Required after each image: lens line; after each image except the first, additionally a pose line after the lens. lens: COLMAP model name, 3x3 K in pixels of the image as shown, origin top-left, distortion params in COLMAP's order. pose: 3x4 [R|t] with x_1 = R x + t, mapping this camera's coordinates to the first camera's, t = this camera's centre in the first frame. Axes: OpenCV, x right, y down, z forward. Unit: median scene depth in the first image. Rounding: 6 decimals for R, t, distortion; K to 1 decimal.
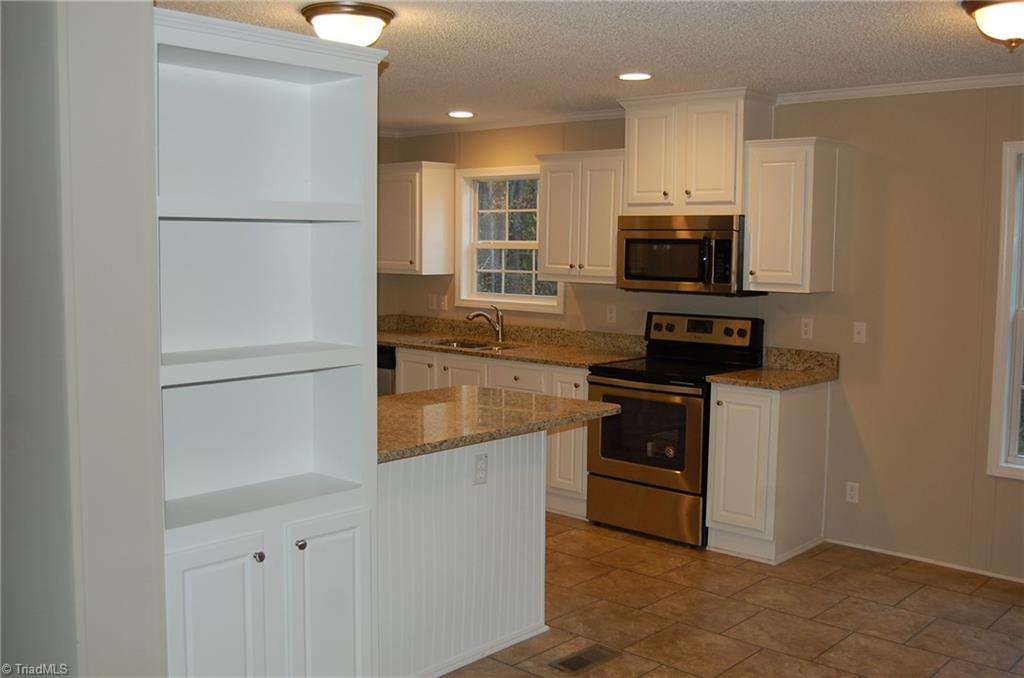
lens RADIAL K [[995.1, 0, 512.1], [0, 995.1, 338.0], [0, 0, 1]] dist [-0.076583, 0.000000]
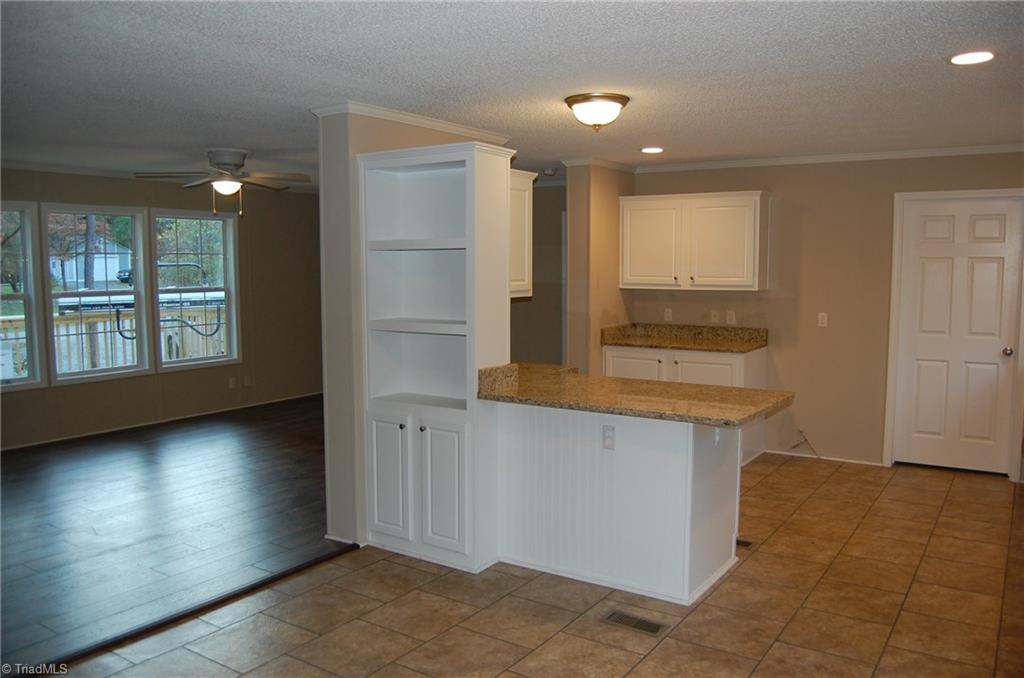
lens RADIAL K [[797.6, 0, 517.3], [0, 797.6, 340.7], [0, 0, 1]] dist [-0.088189, 0.027269]
pose [[0.158024, 0.085021, -0.983768, 0.651961], [-0.089789, 0.993396, 0.071430, -0.037299], [0.983345, 0.077044, 0.164614, 0.487492]]
